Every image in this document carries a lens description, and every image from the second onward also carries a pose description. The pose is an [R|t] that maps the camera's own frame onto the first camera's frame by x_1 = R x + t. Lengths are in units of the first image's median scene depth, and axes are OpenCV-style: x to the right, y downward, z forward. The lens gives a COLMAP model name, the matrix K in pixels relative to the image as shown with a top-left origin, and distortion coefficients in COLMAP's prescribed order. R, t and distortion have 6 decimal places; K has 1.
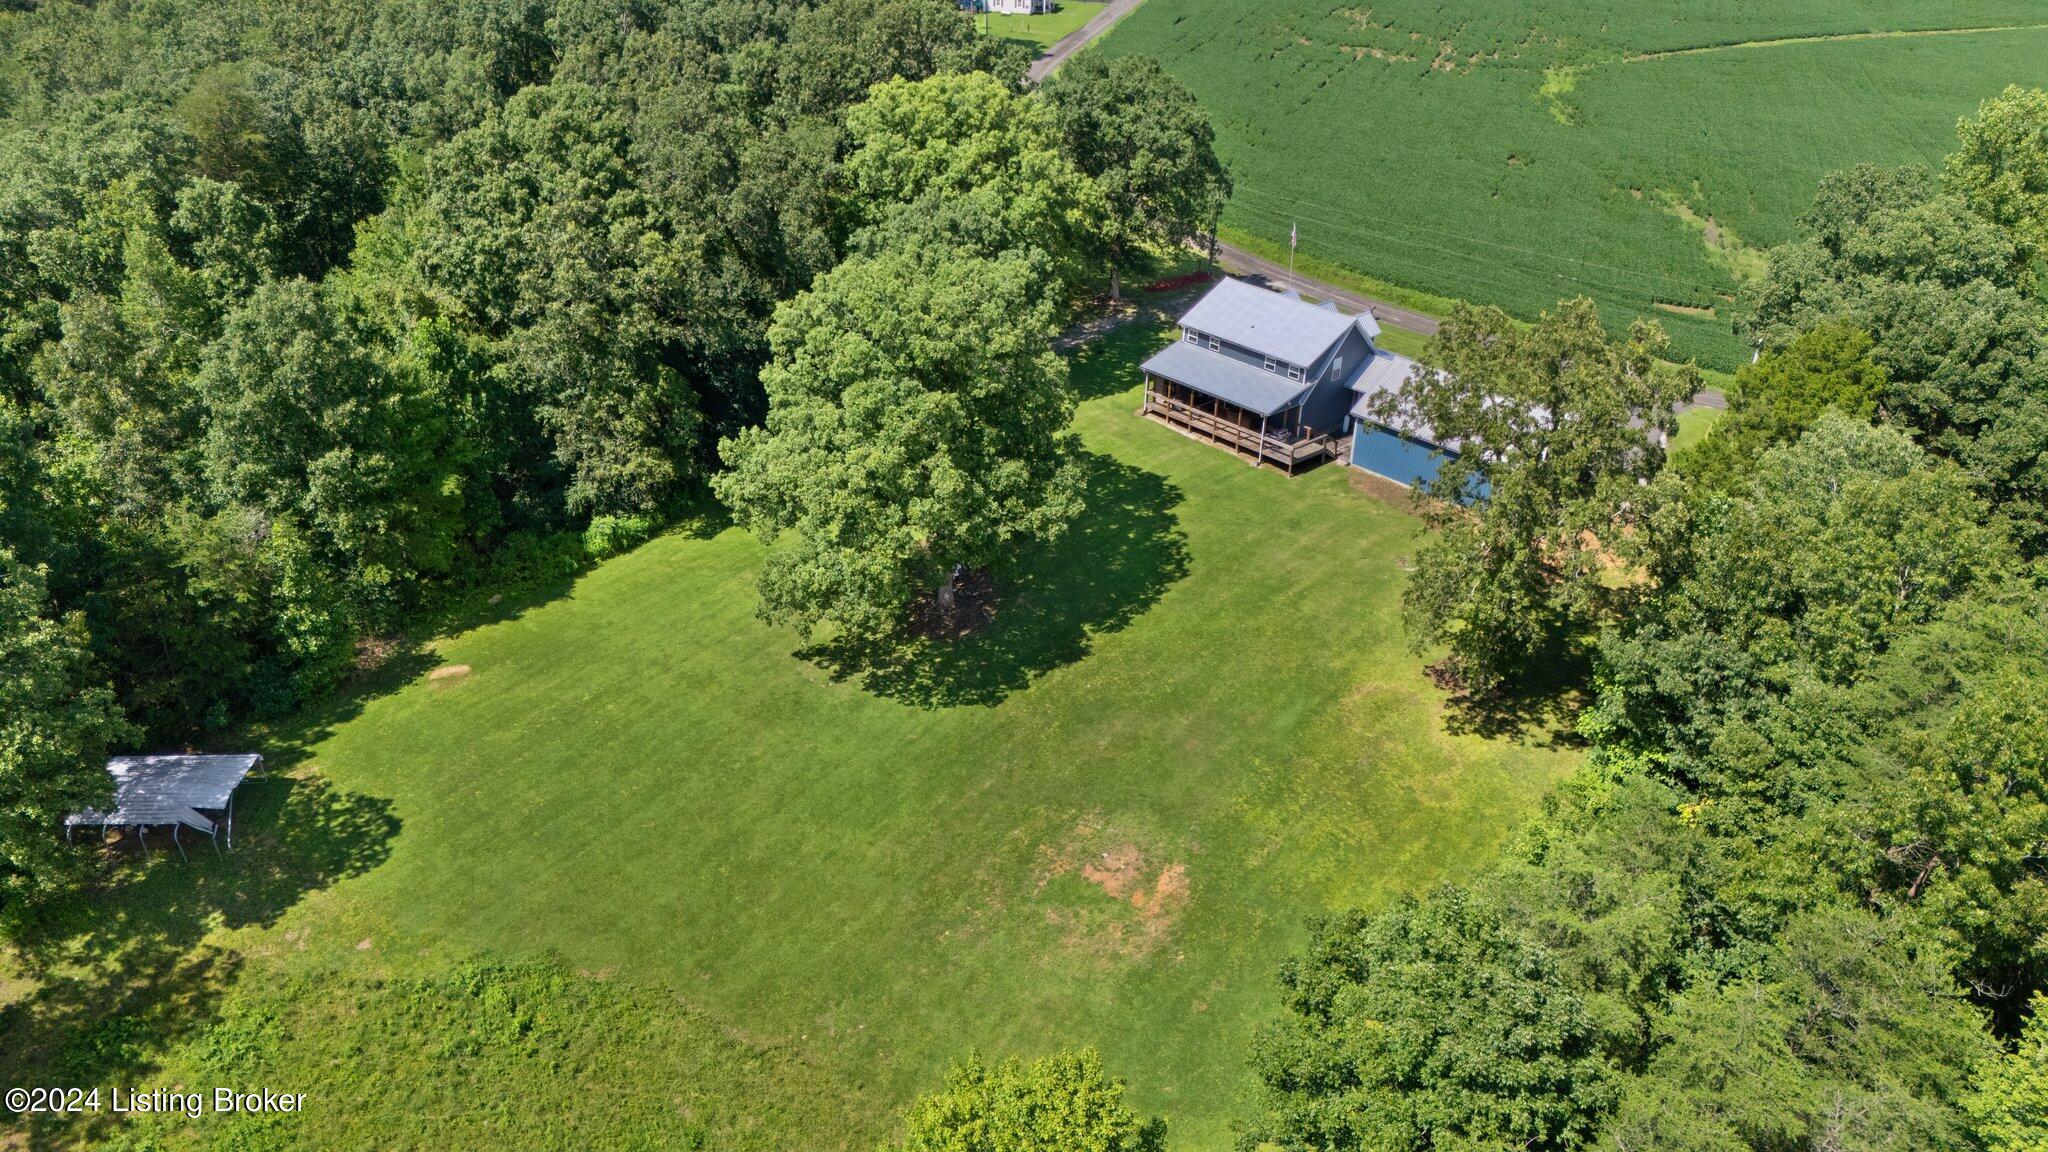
lens RADIAL K [[1510.4, 0, 1018.4], [0, 1510.4, 588.7], [0, 0, 1]] dist [0.063280, -0.046282]
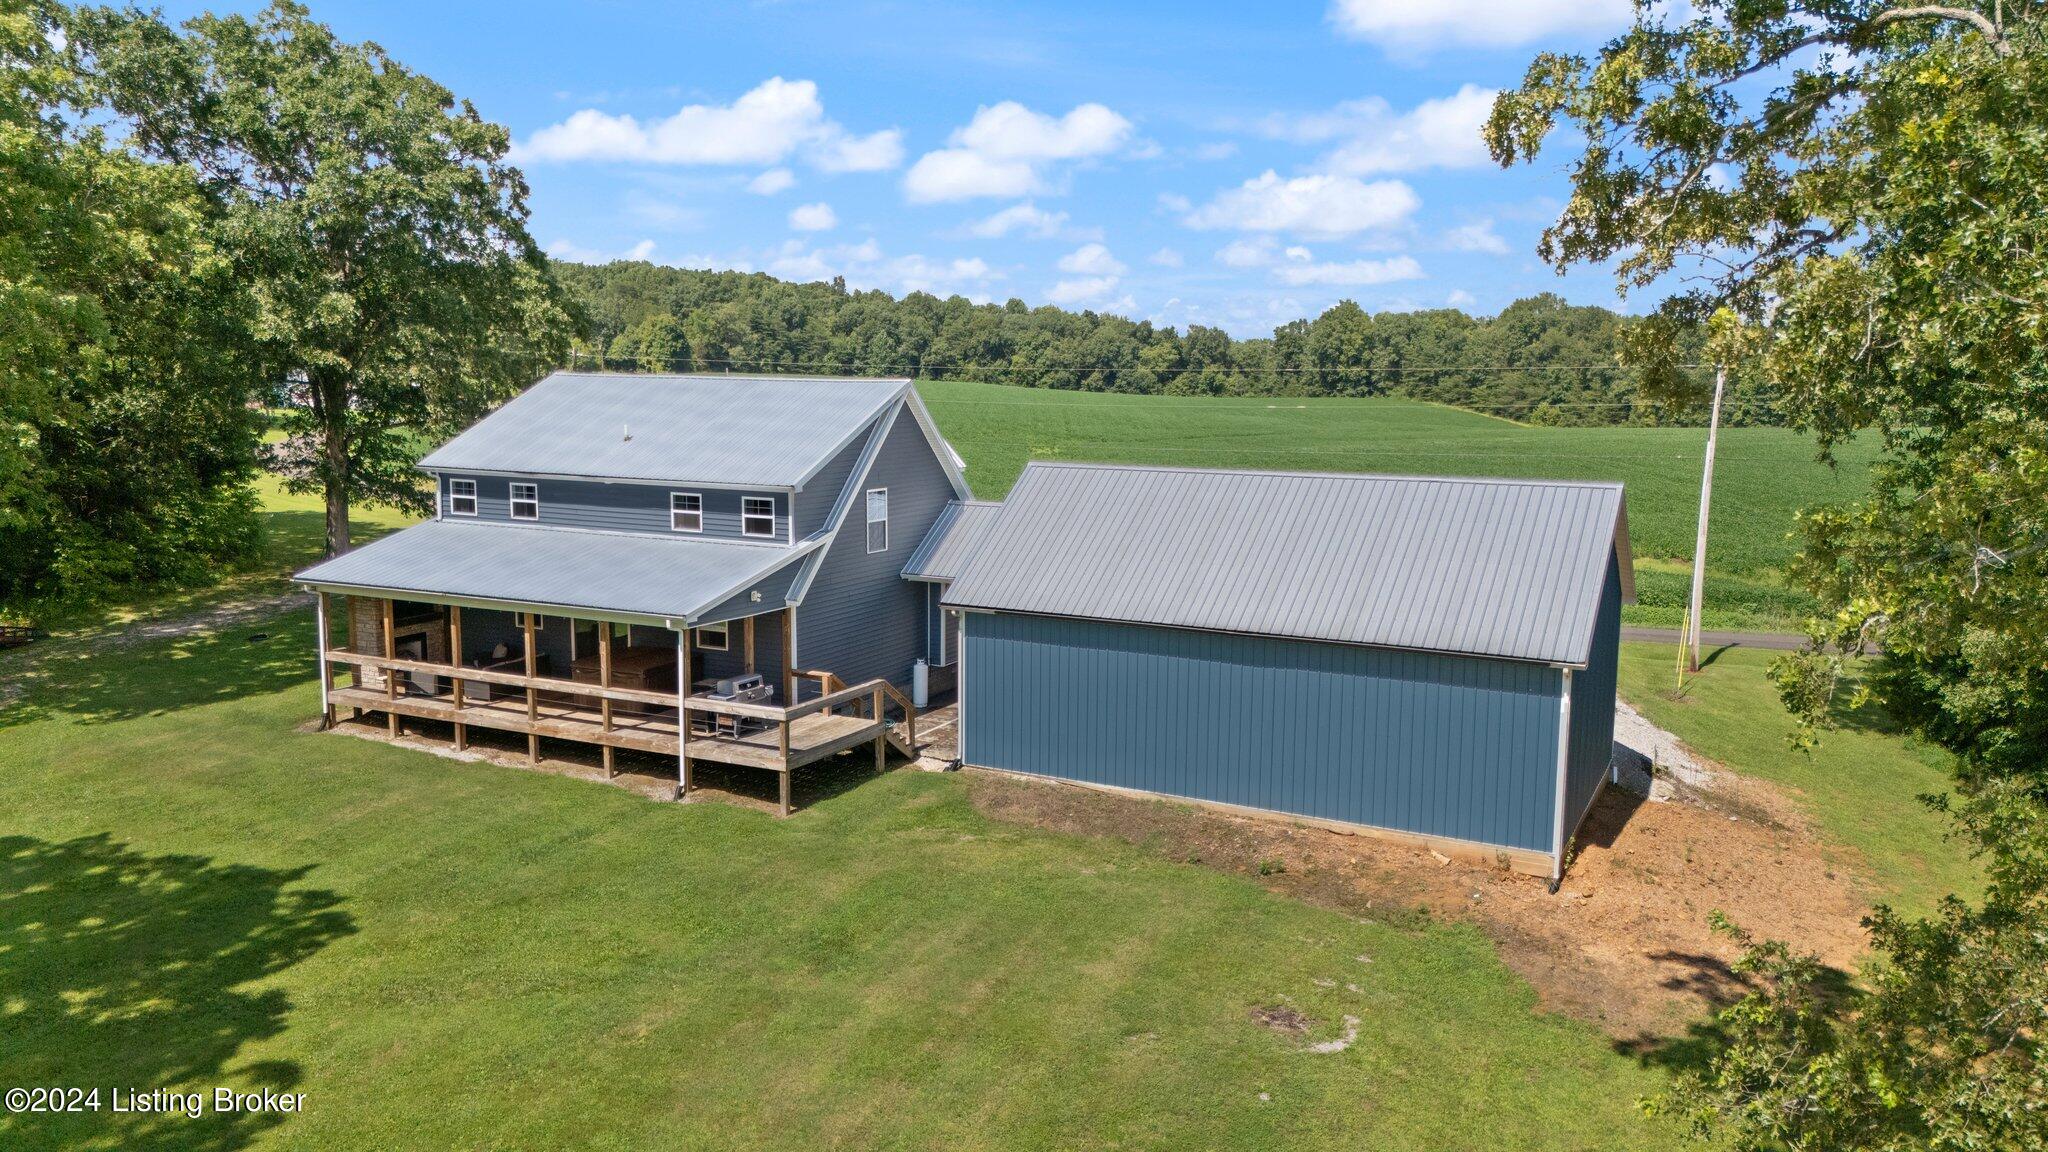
lens RADIAL K [[1510.4, 0, 1025.7], [0, 1510.4, 567.3], [0, 0, 1]] dist [0.063280, -0.046282]
pose [[0.935693, -0.059094, 0.347832, 0.136118], [0.180826, 0.926867, -0.328968, -0.012562], [-0.302954, 0.370710, 0.877948, 0.786168]]
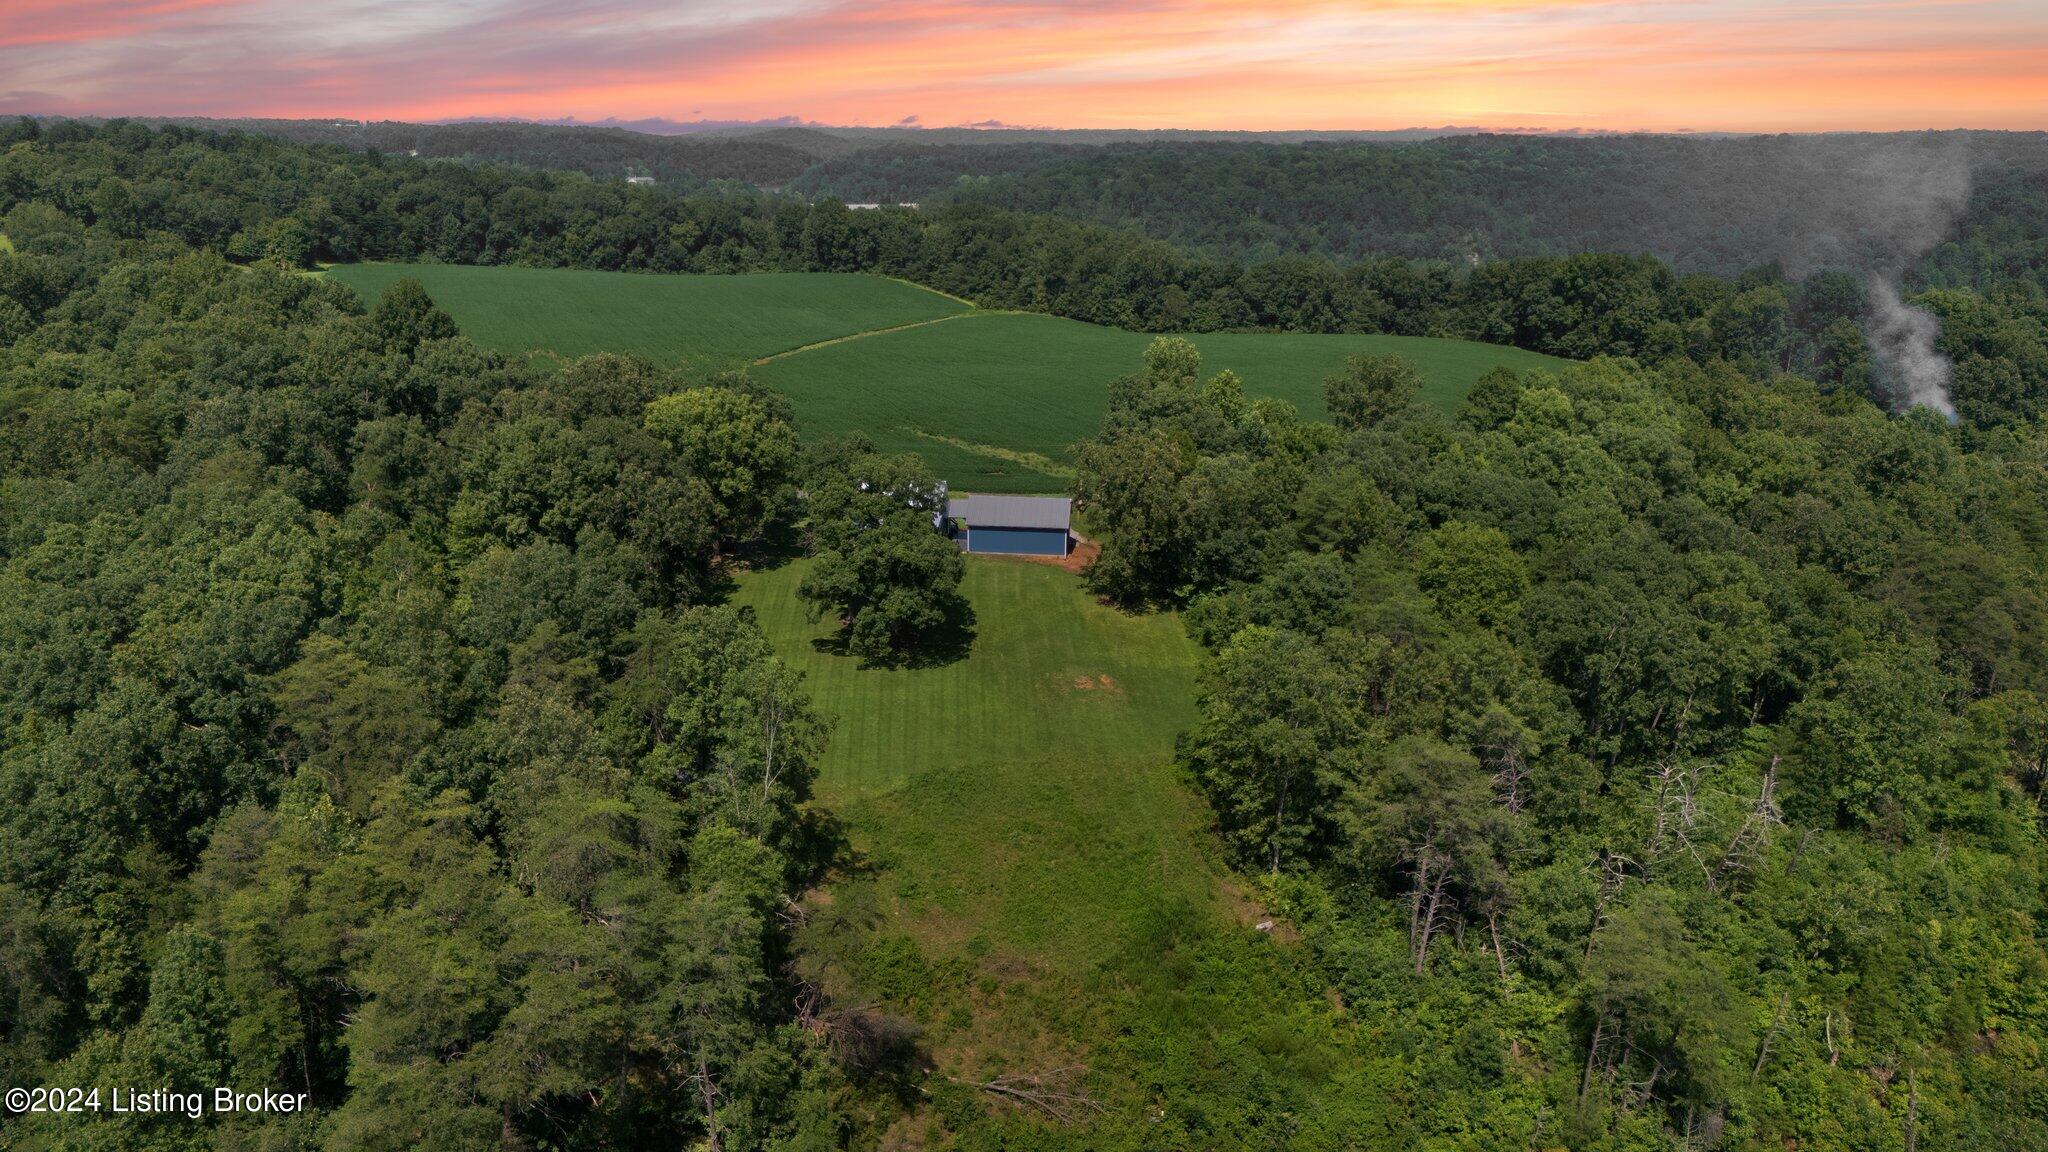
lens RADIAL K [[1510.4, 0, 1017.6], [0, 1510.4, 572.1], [0, 0, 1]] dist [0.063280, -0.046282]
pose [[0.736556, -0.199478, 0.646292, -1.120844], [0.330900, 0.939638, -0.087097, 0.149297], [-0.589907, 0.278010, 0.758103, -0.556311]]
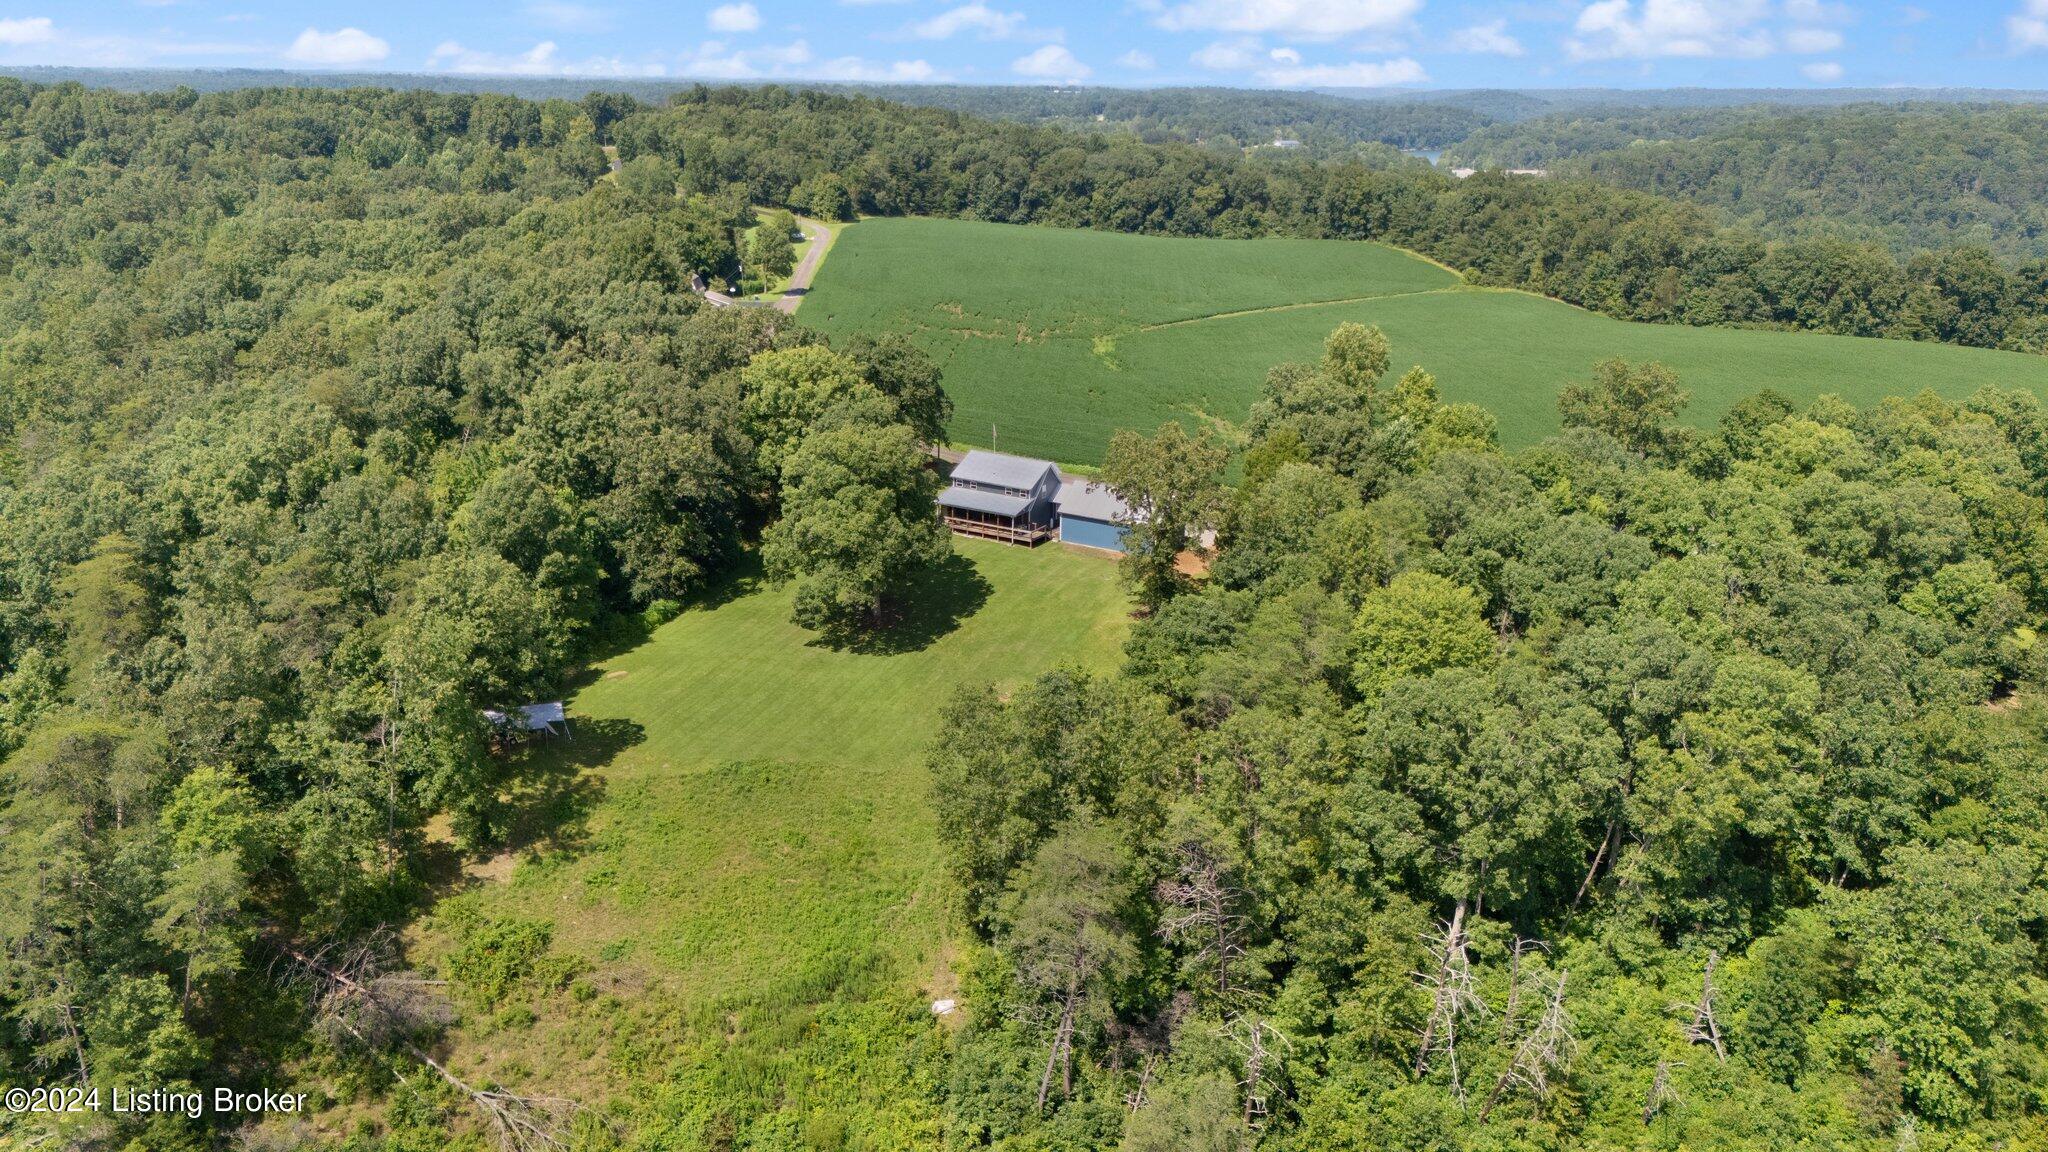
lens RADIAL K [[1510.4, 0, 1016.4], [0, 1510.4, 576.8], [0, 0, 1]] dist [0.063280, -0.046282]
pose [[0.955912, -0.098124, 0.276774, -0.373442], [0.148611, 0.974562, -0.167759, 0.285688], [-0.253273, 0.201494, 0.946178, -0.754312]]
